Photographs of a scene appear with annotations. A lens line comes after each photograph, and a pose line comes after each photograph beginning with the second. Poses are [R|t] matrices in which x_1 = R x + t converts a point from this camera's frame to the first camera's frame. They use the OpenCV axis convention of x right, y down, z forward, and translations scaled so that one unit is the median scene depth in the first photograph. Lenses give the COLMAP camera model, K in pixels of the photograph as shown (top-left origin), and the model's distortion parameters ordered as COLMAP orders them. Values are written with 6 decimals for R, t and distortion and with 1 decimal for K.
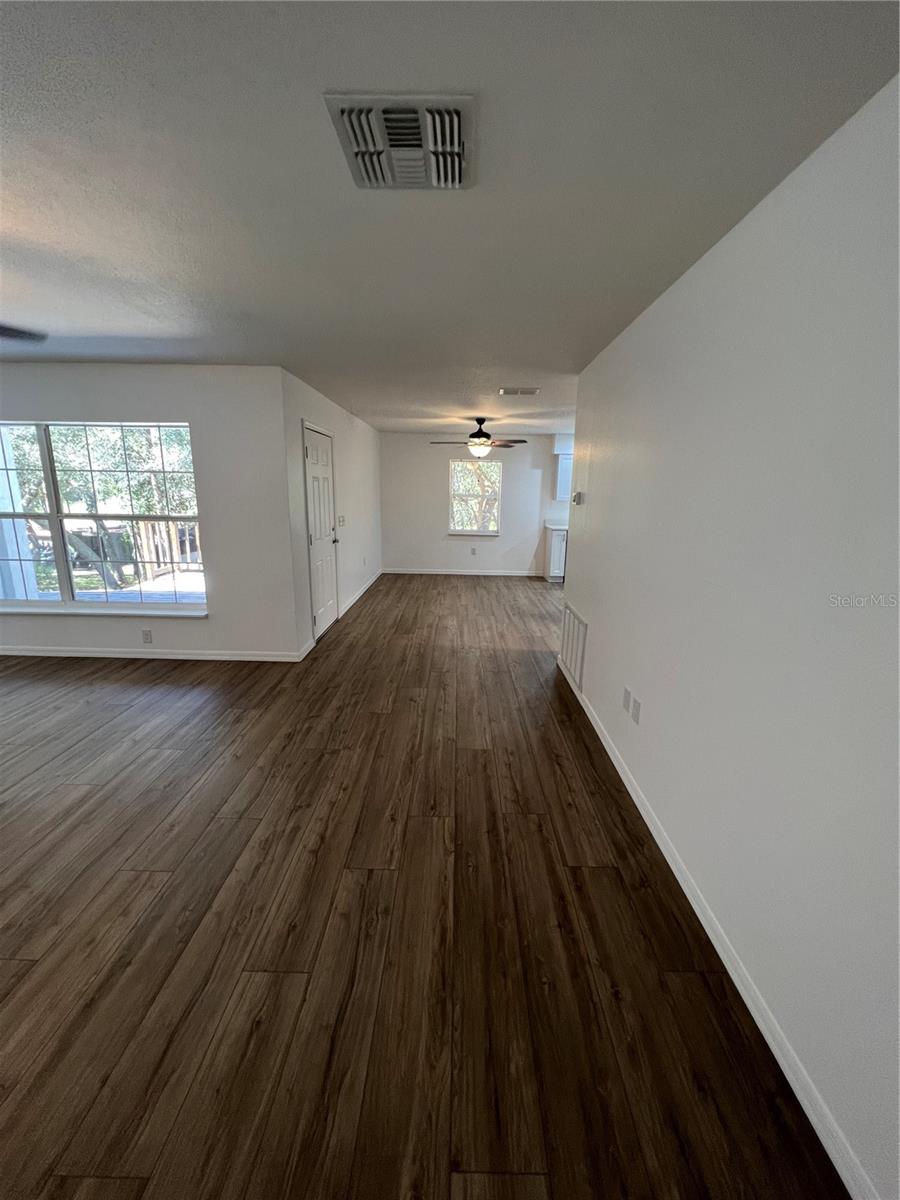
lens RADIAL K [[480.1, 0, 451.3], [0, 480.1, 598.7], [0, 0, 1]] dist [-0.000827, 0.000581]
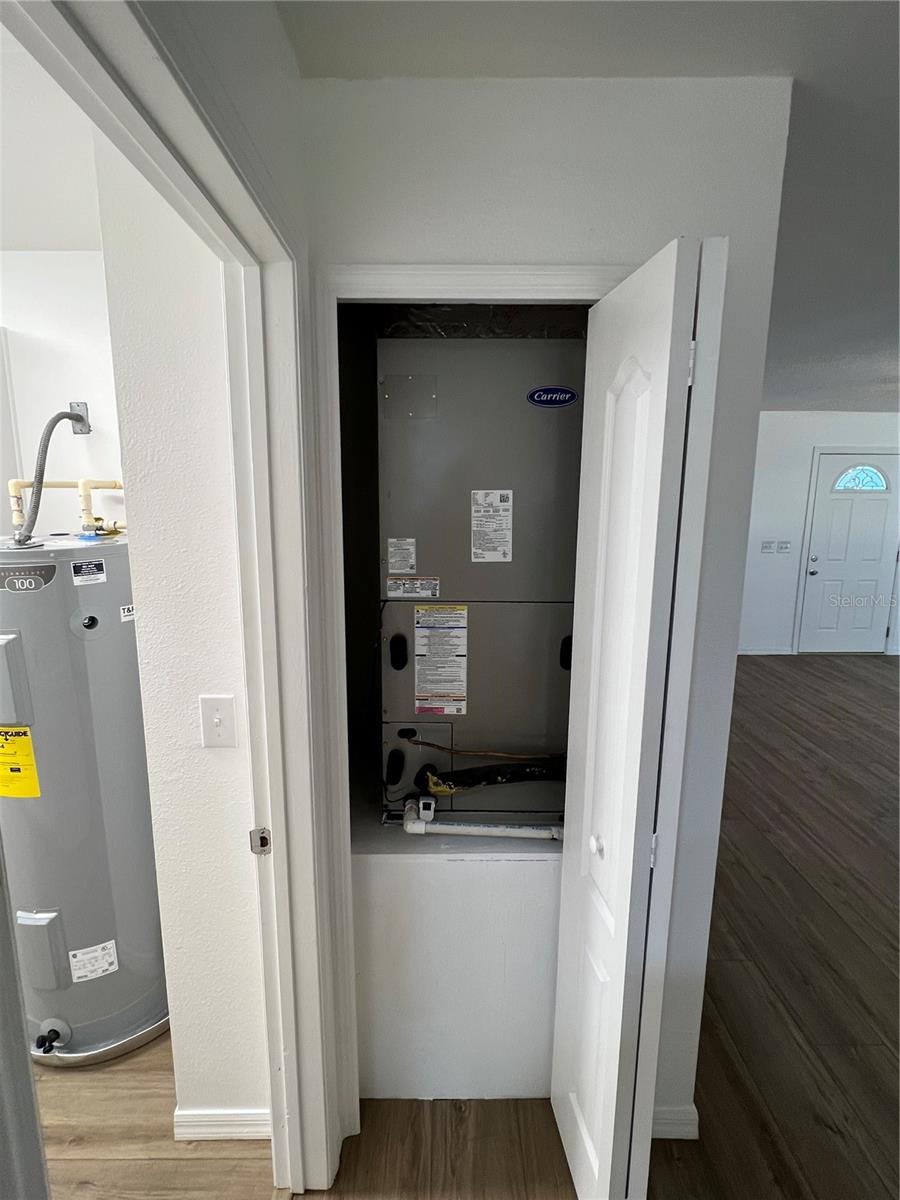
lens RADIAL K [[590.8, 0, 447.8], [0, 590.8, 594.5], [0, 0, 1]] dist [-0.001264, -0.000530]
pose [[-0.999463, -0.017128, -0.027919, 0.468857], [-0.026687, 0.920036, 0.390924, -0.362592], [0.018990, 0.391459, -0.919999, 1.455903]]
